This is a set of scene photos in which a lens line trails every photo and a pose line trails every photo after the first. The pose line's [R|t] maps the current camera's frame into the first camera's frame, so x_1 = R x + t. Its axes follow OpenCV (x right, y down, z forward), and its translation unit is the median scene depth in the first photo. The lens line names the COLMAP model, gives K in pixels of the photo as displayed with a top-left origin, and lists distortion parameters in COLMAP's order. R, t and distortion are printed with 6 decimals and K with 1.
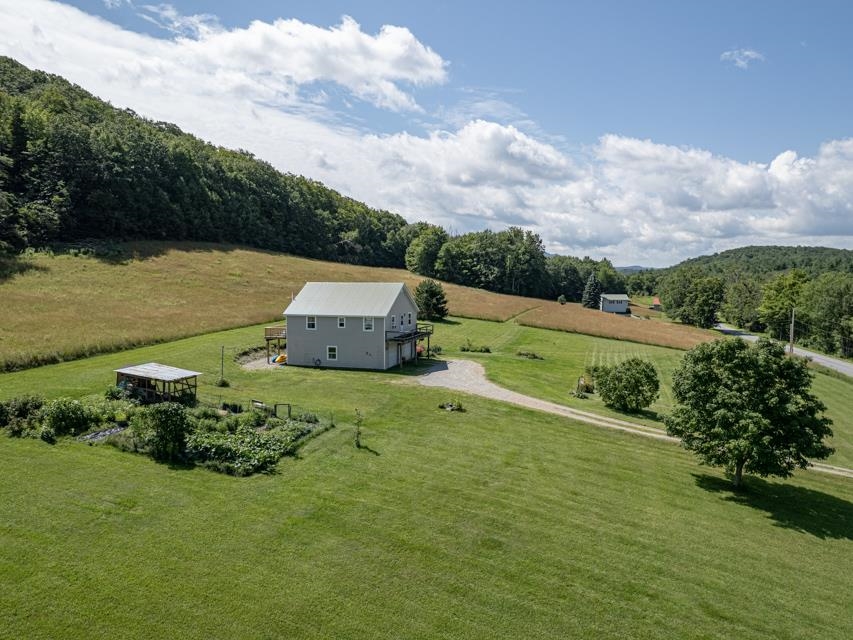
lens RADIAL K [[614.4, 0, 428.5], [0, 614.4, 320.9], [0, 0, 1]] dist [-0.066267, 0.051298]
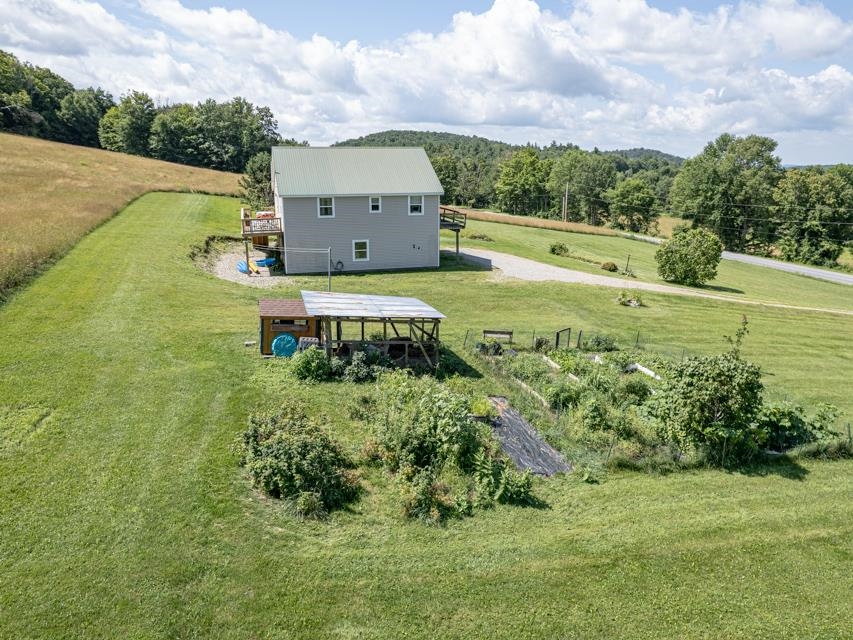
lens RADIAL K [[614.4, 0, 429.1], [0, 614.4, 317.7], [0, 0, 1]] dist [-0.066267, 0.051298]
pose [[0.836295, -0.136795, 0.530941, -0.150716], [0.040498, 0.981142, 0.188998, 0.000049], [-0.546783, -0.136556, 0.826064, 0.123789]]
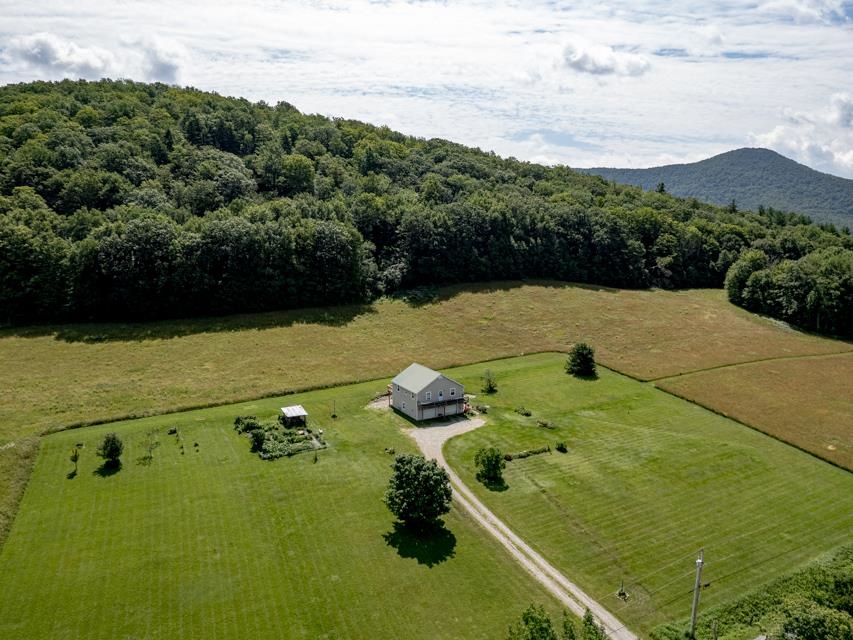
lens RADIAL K [[614.4, 0, 424.3], [0, 614.4, 315.5], [0, 0, 1]] dist [-0.066267, 0.051298]
pose [[0.705311, 0.094007, -0.702638, 0.394333], [-0.047407, 0.995204, 0.085562, -0.128761], [0.707311, -0.027037, 0.706385, -0.101171]]
